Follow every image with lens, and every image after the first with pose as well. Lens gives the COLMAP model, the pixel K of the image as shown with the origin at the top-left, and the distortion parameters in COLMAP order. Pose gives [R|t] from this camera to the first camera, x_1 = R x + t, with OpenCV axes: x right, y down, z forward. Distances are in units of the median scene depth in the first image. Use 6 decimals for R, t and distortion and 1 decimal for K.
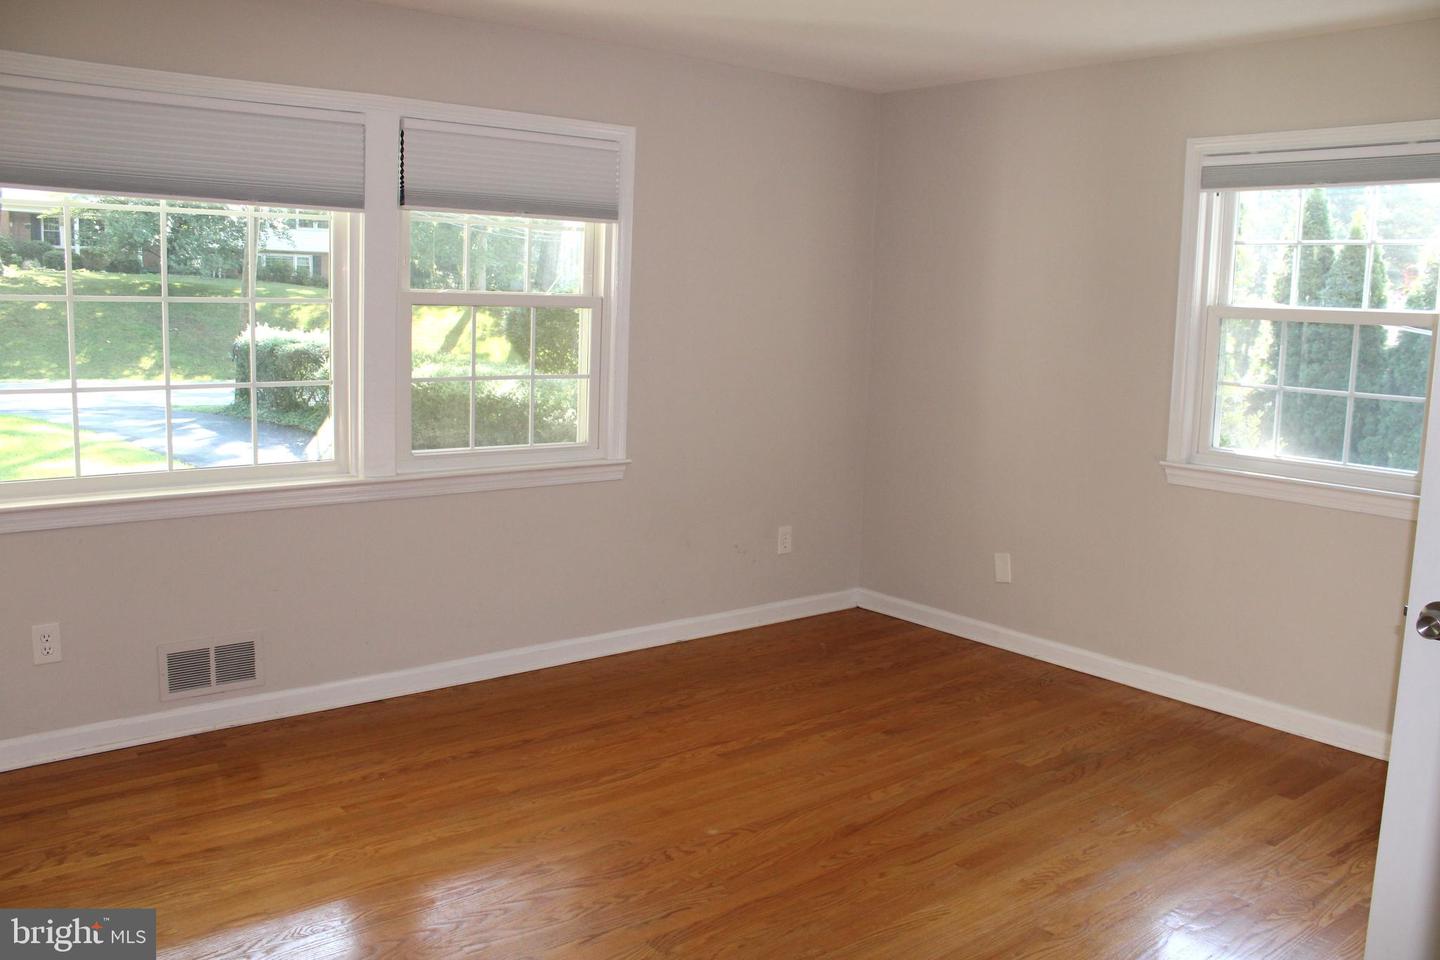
lens RADIAL K [[1205.0, 0, 742.8], [0, 1205.0, 478.7], [0, 0, 1]] dist [-0.098989, 0.005651]
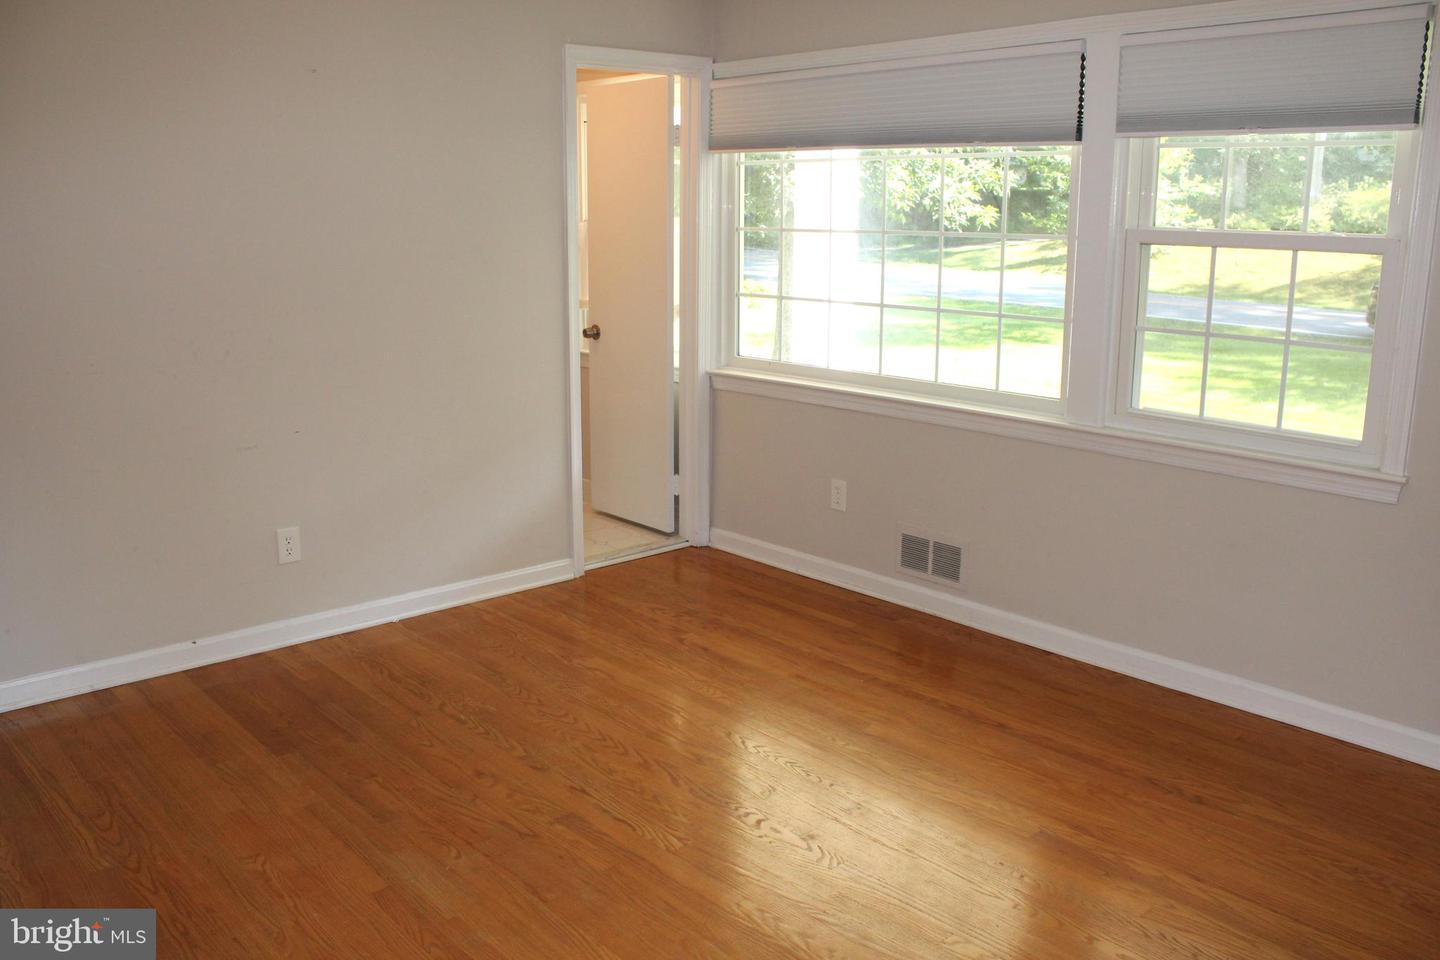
lens RADIAL K [[1205.0, 0, 742.8], [0, 1205.0, 478.7], [0, 0, 1]] dist [-0.098989, 0.005651]
pose [[0.049068, 0.186393, -0.981249, 0.662891], [-0.155881, 0.971823, 0.176808, -0.091520], [0.986556, 0.144283, 0.076740, 0.712004]]
